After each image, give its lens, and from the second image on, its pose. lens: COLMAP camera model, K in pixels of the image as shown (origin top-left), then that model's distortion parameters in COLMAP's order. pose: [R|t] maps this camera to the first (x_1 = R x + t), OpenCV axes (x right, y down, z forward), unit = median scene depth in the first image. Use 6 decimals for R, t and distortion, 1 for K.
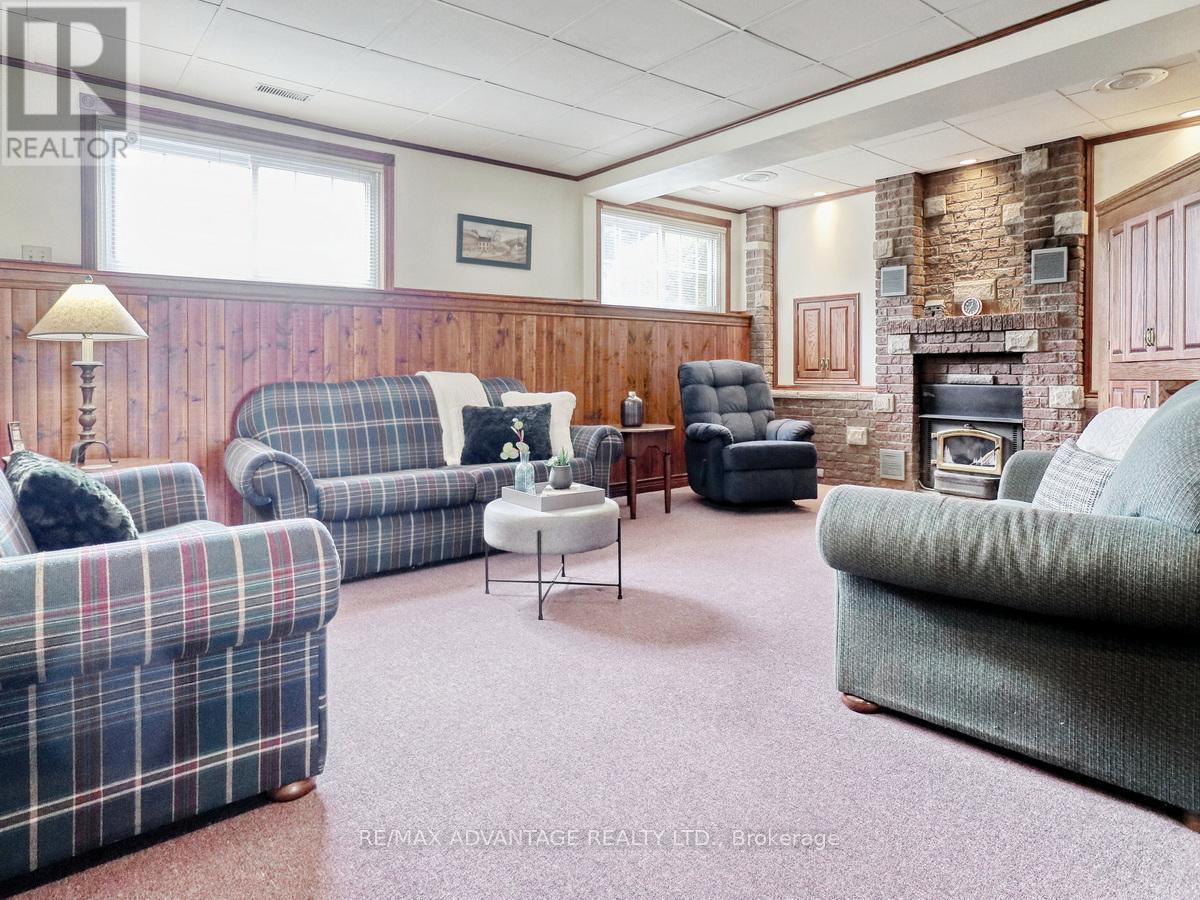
lens RADIAL K [[712.1, 0, 597.2], [0, 712.1, 423.6], [0, 0, 1]] dist [0.001101, 0.002610]
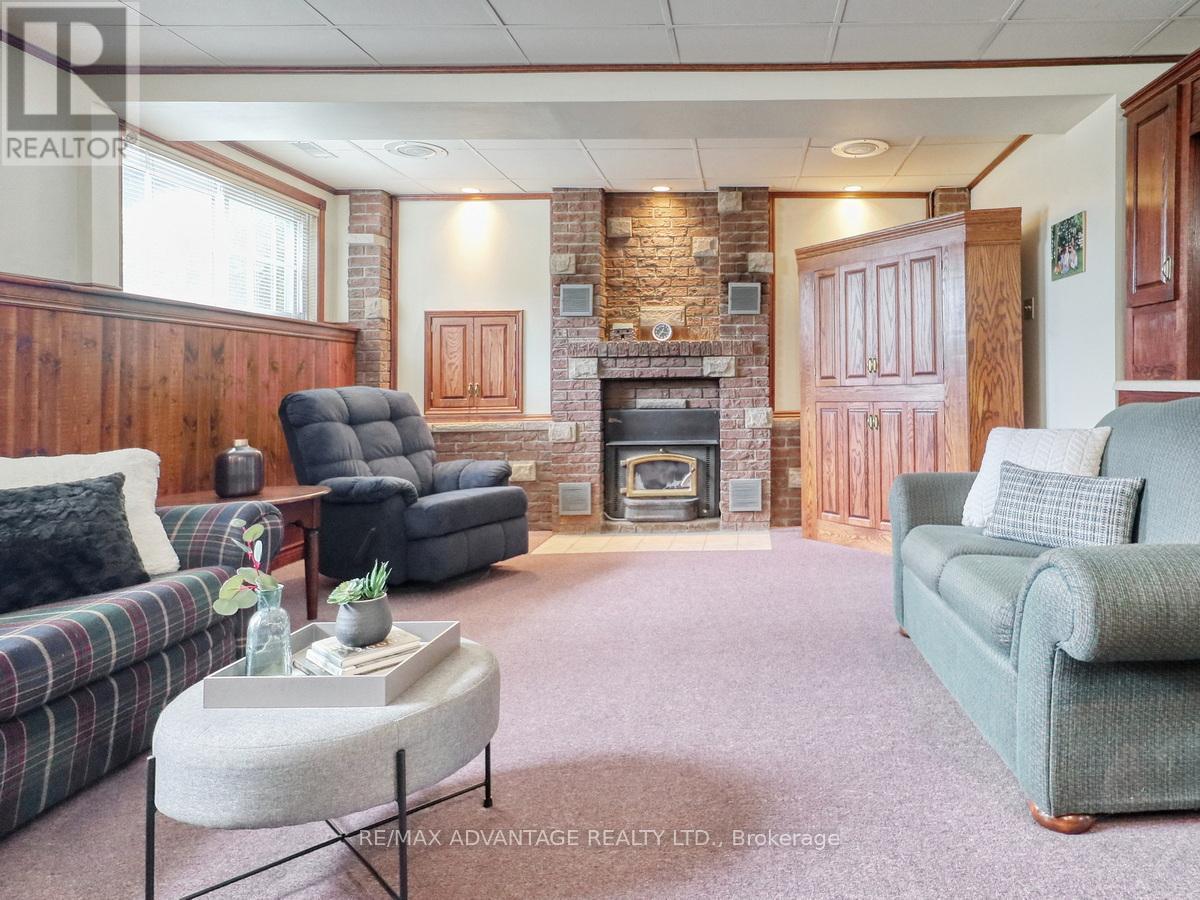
lens RADIAL K [[679.7, 0, 600.1], [0, 679.7, 396.4], [0, 0, 1]] dist [-0.000927, 0.000991]
pose [[0.605068, -0.021963, 0.795870, -0.269135], [0.076953, 0.996553, -0.031003, -0.045904], [-0.792446, 0.080003, 0.604673, 0.453277]]
